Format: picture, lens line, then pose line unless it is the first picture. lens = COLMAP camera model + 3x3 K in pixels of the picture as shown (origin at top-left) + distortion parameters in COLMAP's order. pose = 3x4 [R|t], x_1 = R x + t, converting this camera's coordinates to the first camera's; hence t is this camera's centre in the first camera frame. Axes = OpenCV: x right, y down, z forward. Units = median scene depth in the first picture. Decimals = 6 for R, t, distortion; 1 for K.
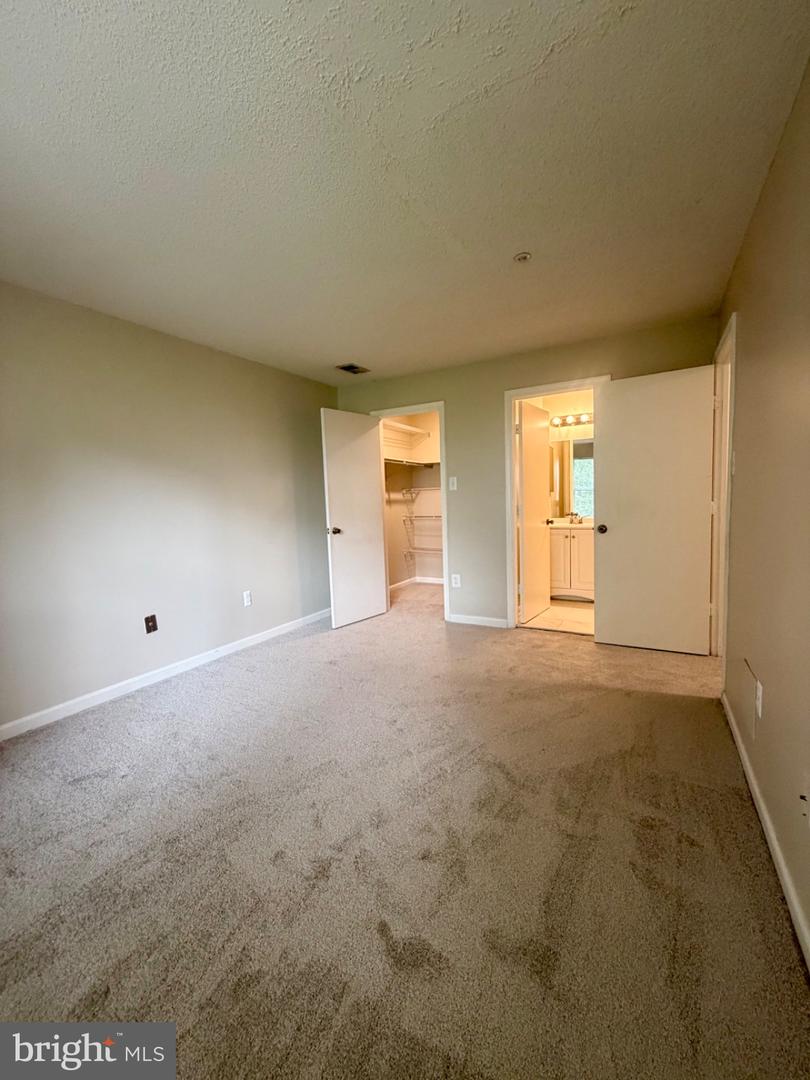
lens RADIAL K [[430.2, 0, 405.0], [0, 430.2, 540.0], [0, 0, 1]] dist [0.000353, 0.000076]
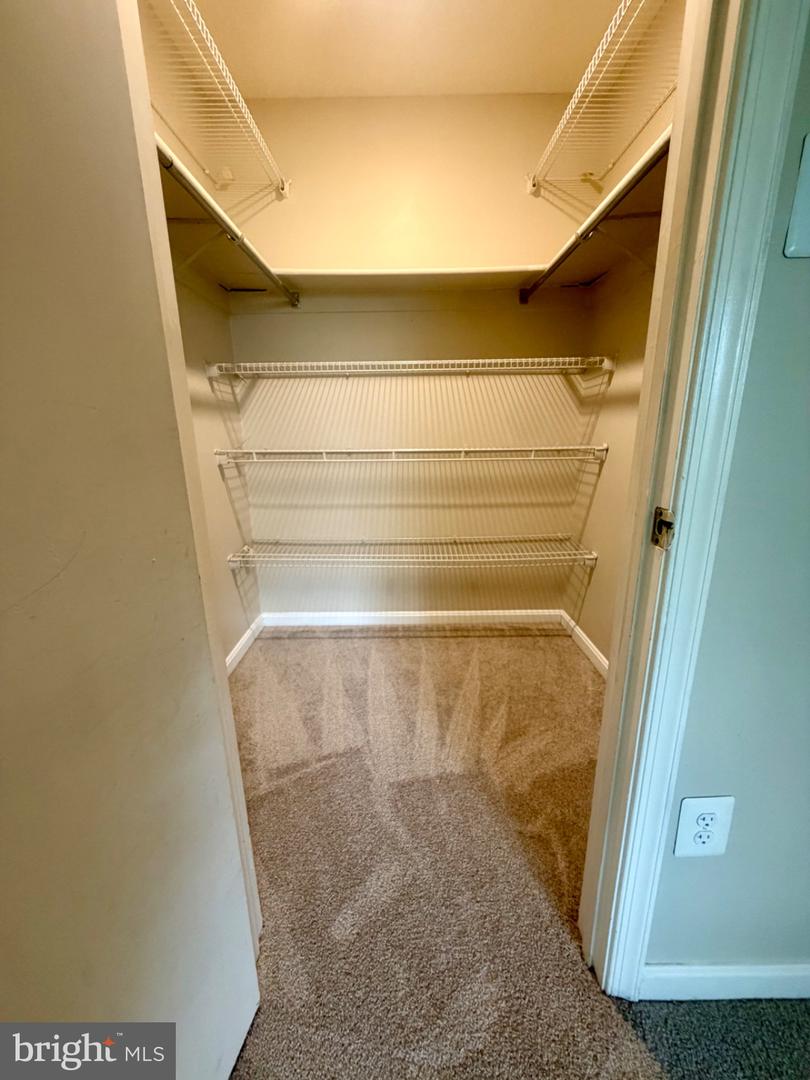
lens RADIAL K [[430.2, 0, 405.0], [0, 430.2, 540.0], [0, 0, 1]] dist [0.000353, 0.000076]
pose [[0.865016, -0.106372, 0.490339, -0.046132], [0.027286, 0.985796, 0.165718, -0.040353], [-0.501001, -0.129970, 0.855632, 0.638366]]
